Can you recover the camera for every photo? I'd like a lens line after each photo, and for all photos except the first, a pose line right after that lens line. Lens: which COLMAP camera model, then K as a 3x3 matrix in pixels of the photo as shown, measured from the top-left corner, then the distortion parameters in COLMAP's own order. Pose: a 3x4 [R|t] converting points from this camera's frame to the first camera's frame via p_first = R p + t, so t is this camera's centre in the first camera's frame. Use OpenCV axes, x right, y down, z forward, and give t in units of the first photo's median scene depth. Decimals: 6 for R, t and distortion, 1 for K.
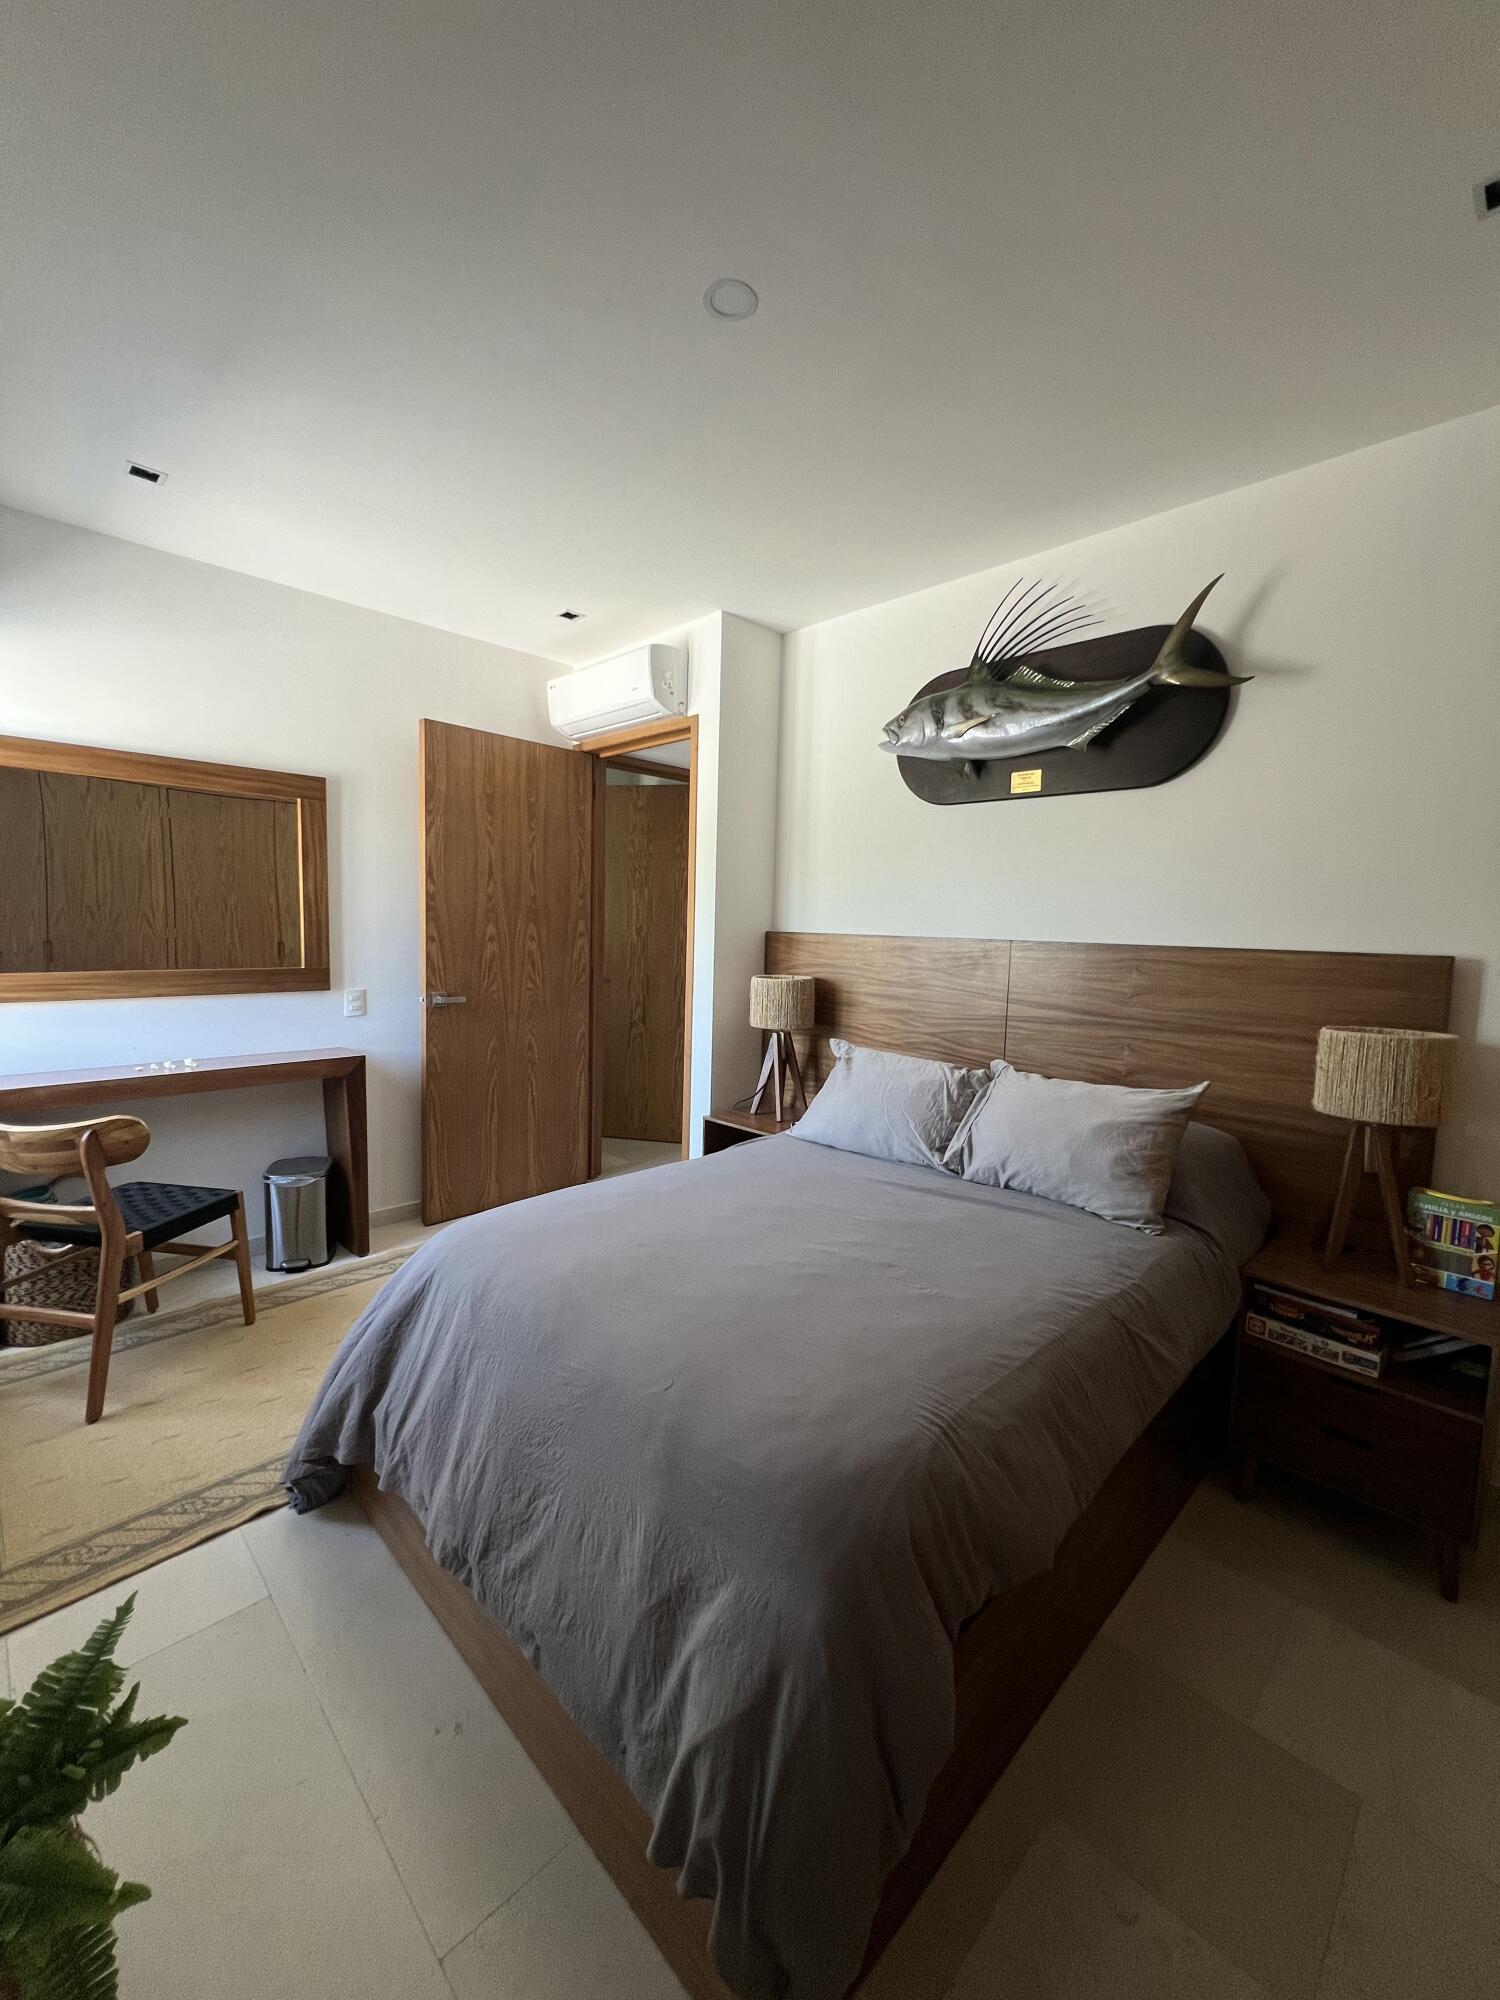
lens RADIAL K [[800.6, 0, 753.0], [0, 800.6, 994.0], [0, 0, 1]] dist [0.000303, 0.000263]
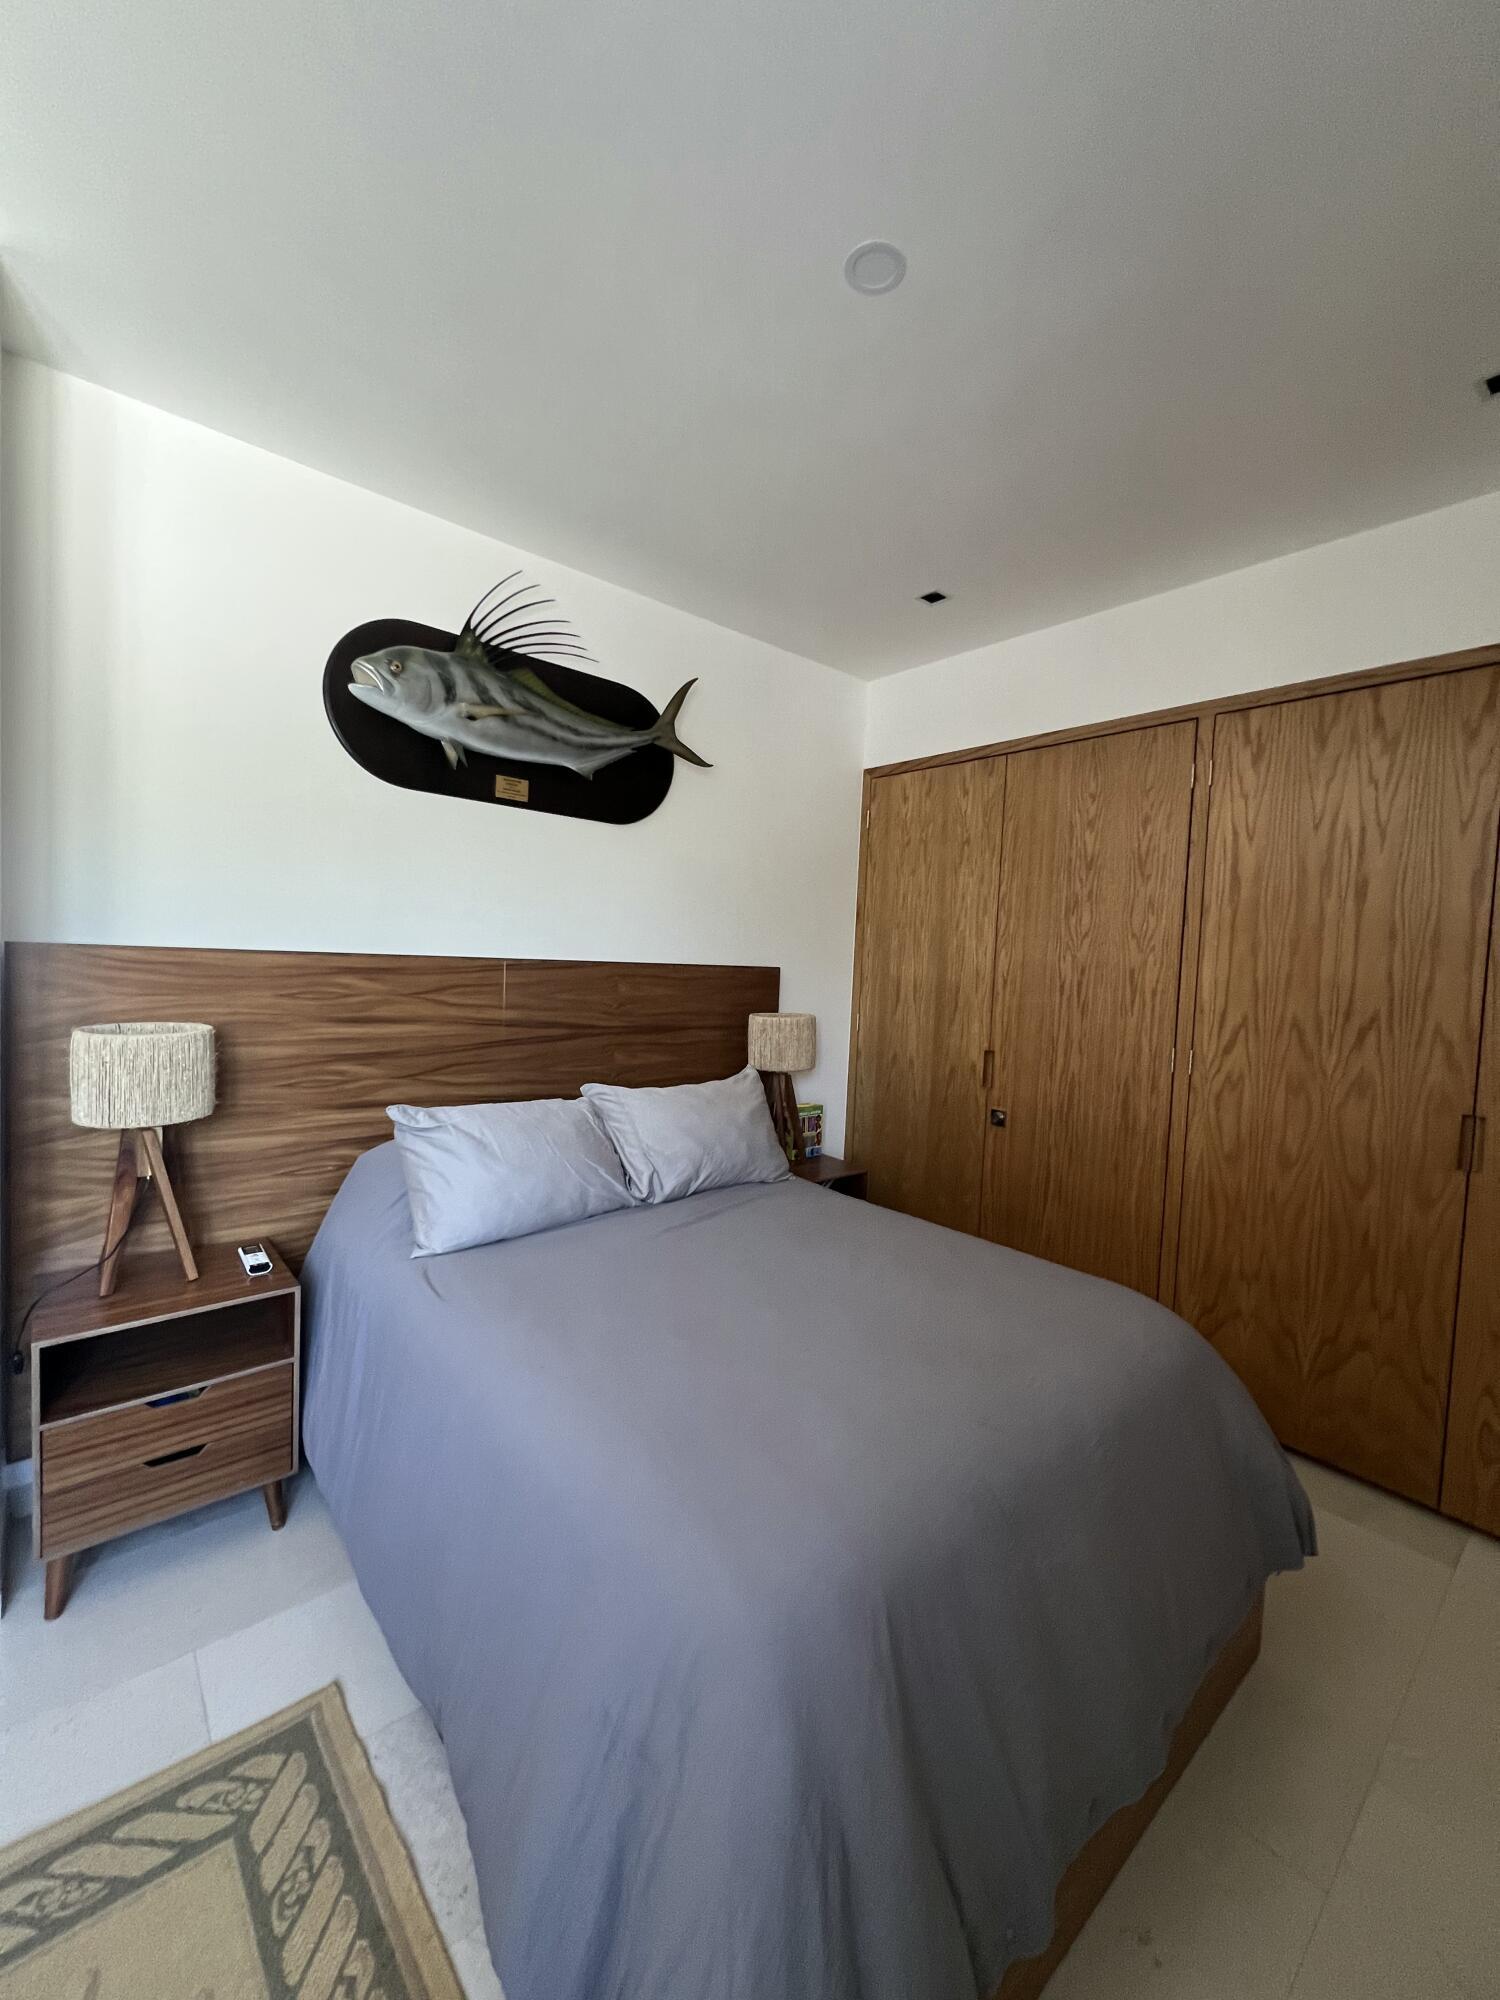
lens RADIAL K [[800.6, 0, 753.0], [0, 800.6, 994.0], [0, 0, 1]] dist [0.000303, 0.000263]
pose [[0.078154, -0.067179, 0.994675, -0.637096], [0.051086, 0.996686, 0.063301, -0.077150], [-0.995632, 0.045867, 0.081327, 0.718435]]
